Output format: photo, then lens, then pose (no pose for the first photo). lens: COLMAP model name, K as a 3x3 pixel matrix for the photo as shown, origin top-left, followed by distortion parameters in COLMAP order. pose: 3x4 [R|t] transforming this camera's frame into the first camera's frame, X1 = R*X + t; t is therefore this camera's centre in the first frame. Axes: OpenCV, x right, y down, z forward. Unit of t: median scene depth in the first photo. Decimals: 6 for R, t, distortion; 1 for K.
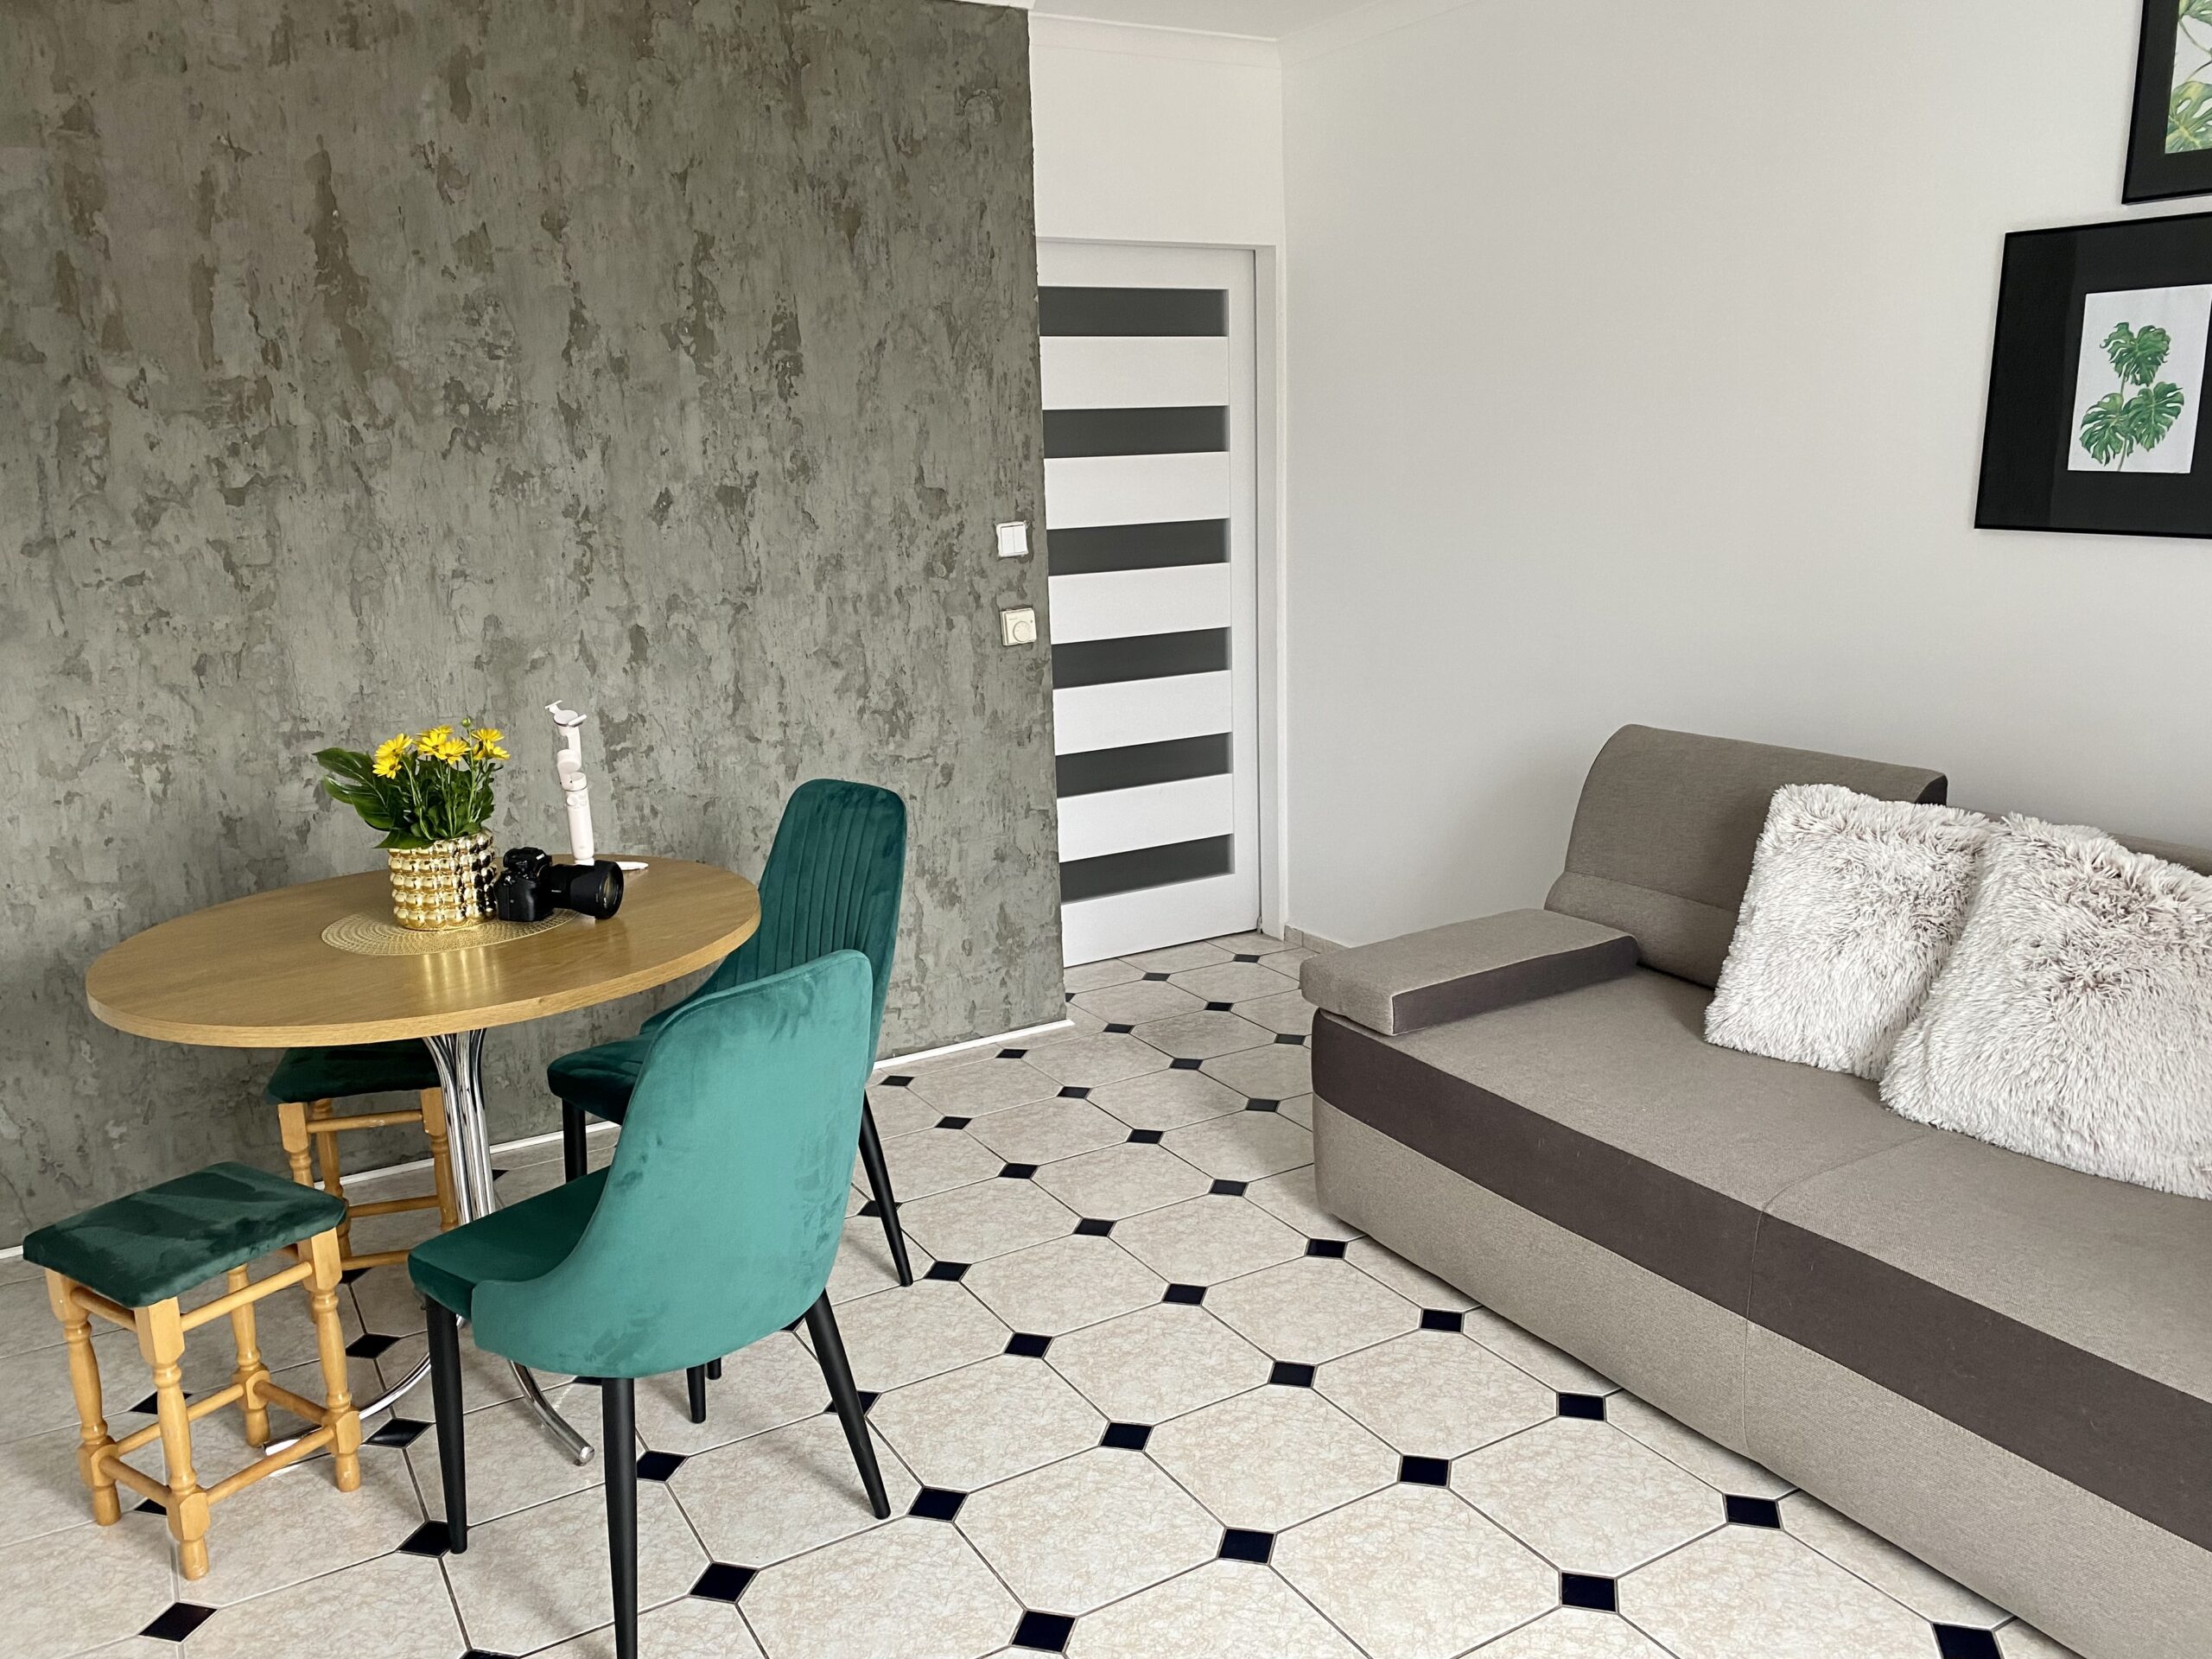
lens RADIAL K [[1707.4, 0, 1117.8], [0, 1707.4, 822.5], [0, 0, 1]] dist [0.030585, -0.040323]
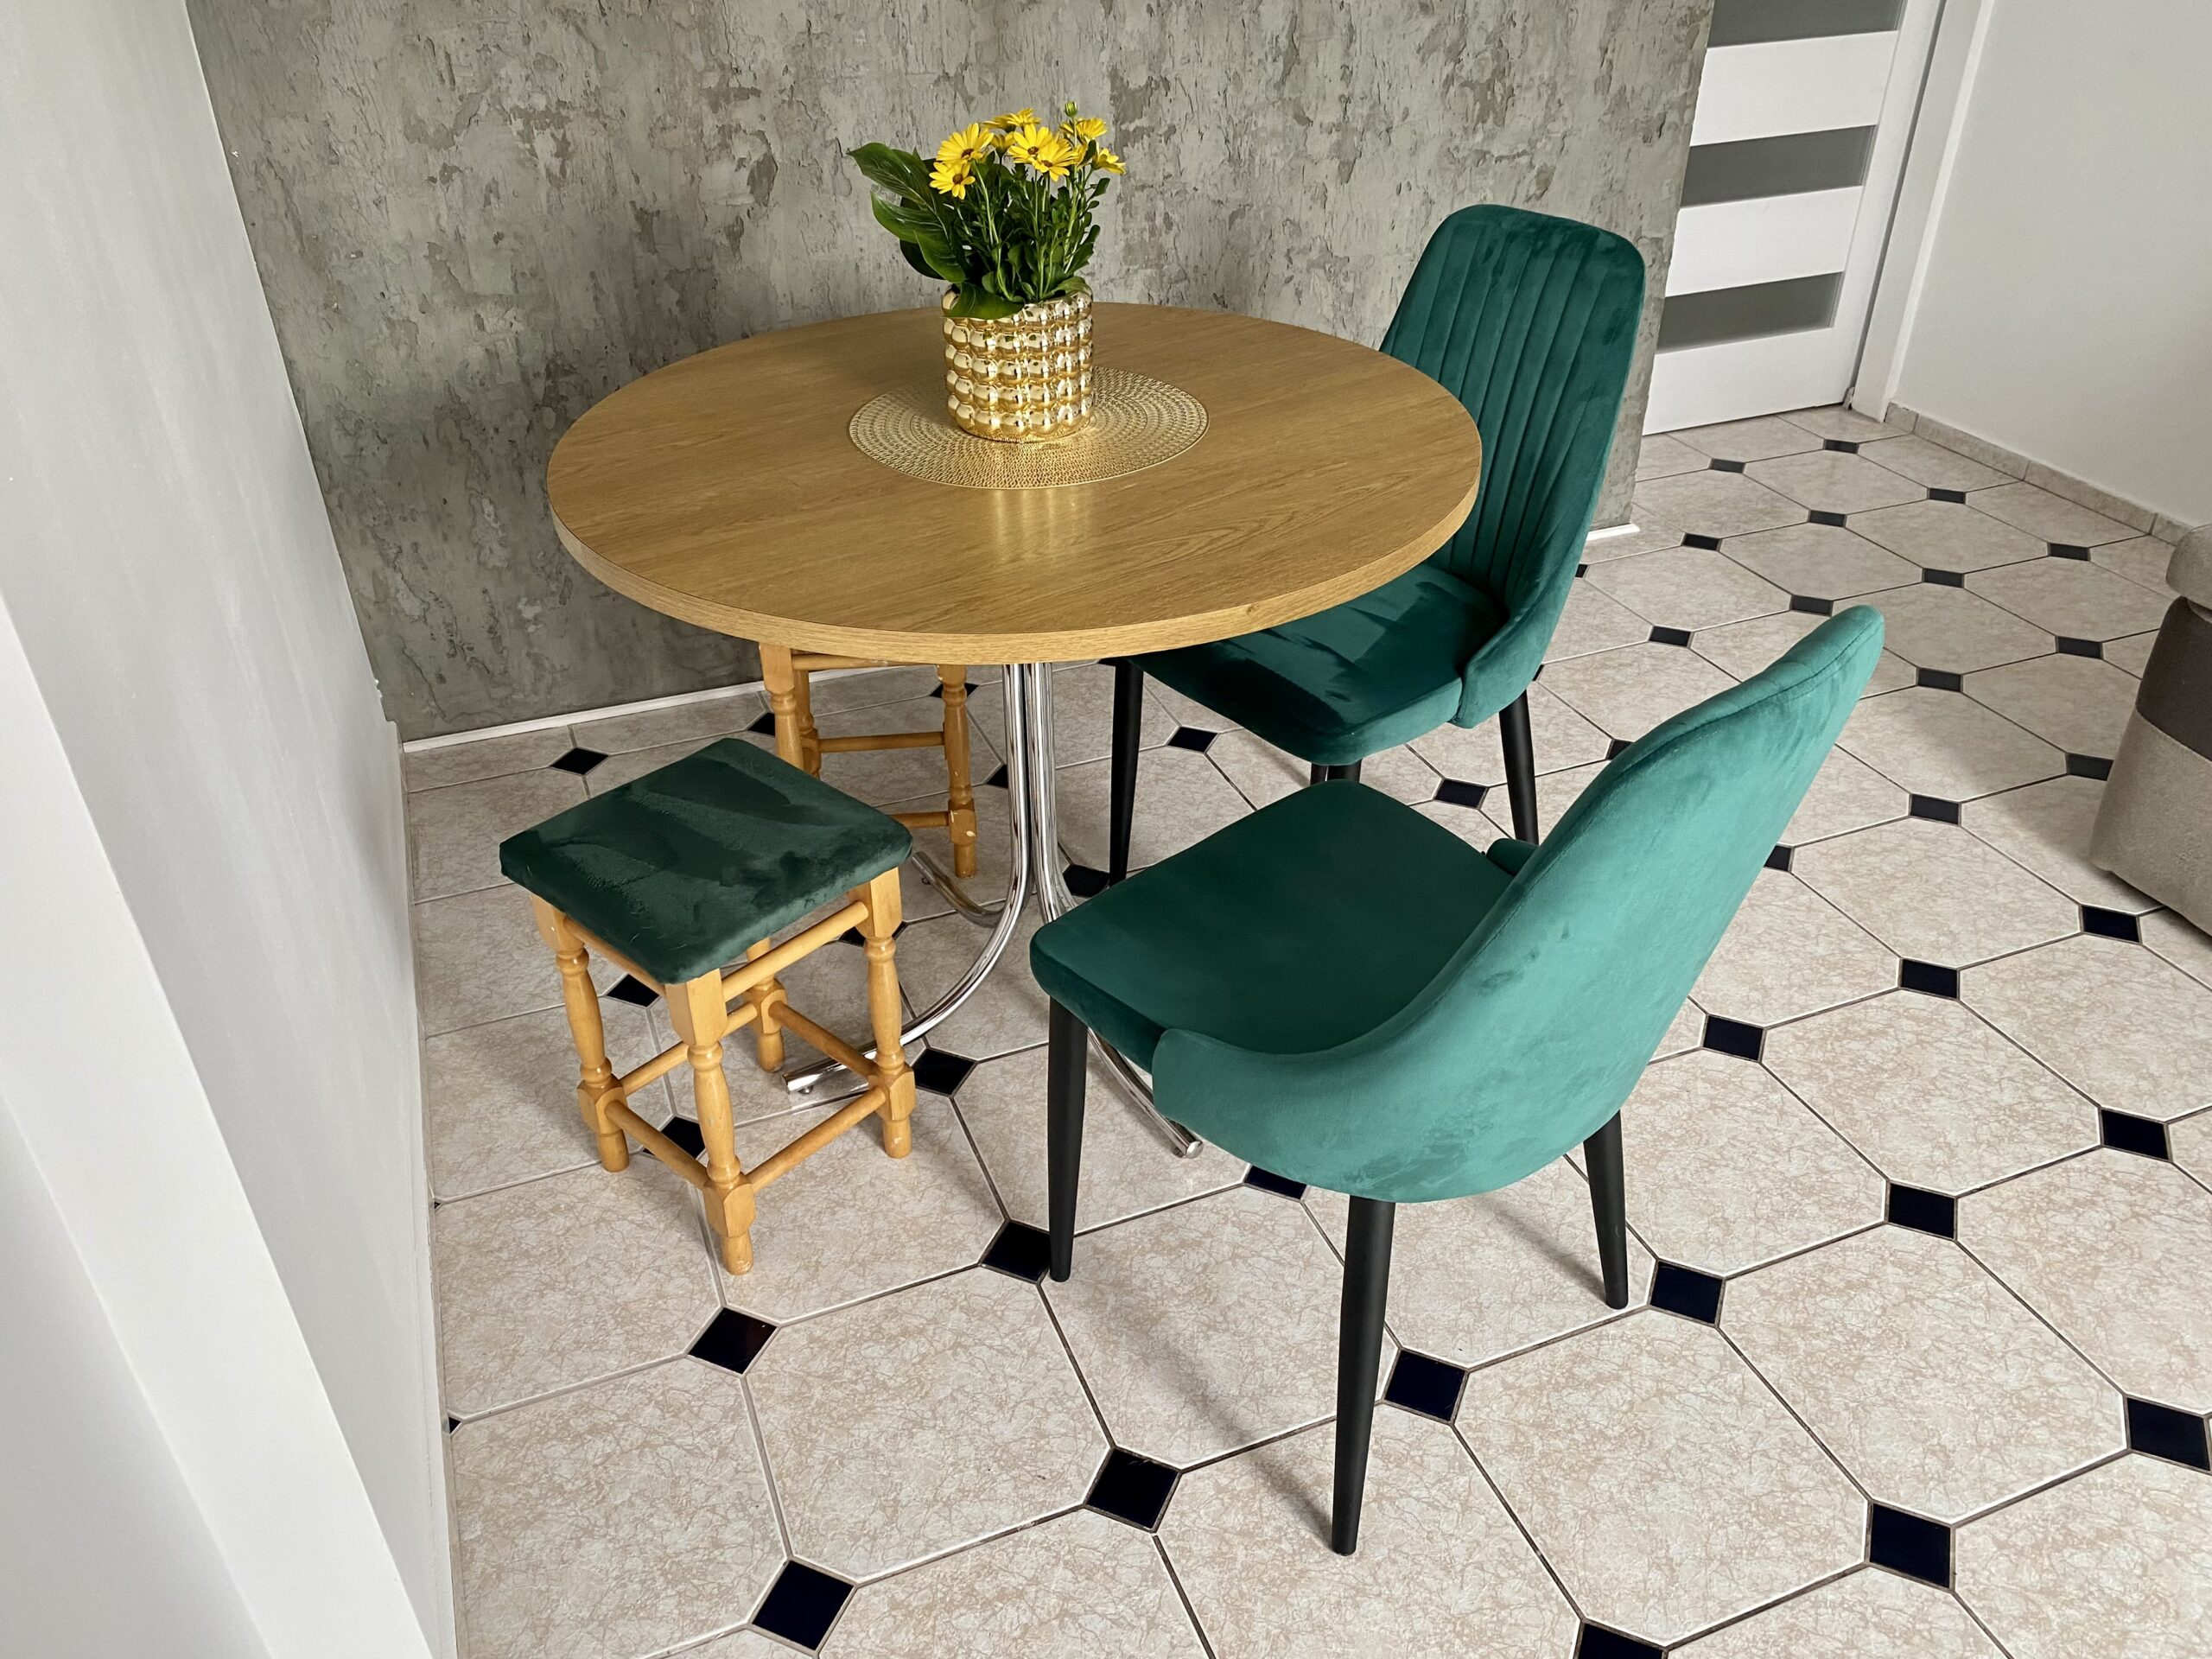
lens RADIAL K [[1707.4, 0, 1099.9], [0, 1707.4, 828.7], [0, 0, 1]] dist [0.030585, -0.040323]
pose [[0.986915, 0.101358, -0.125404, -0.212780], [-0.050117, 0.932029, 0.358903, -0.030848], [0.153258, -0.347921, 0.924912, 0.263843]]
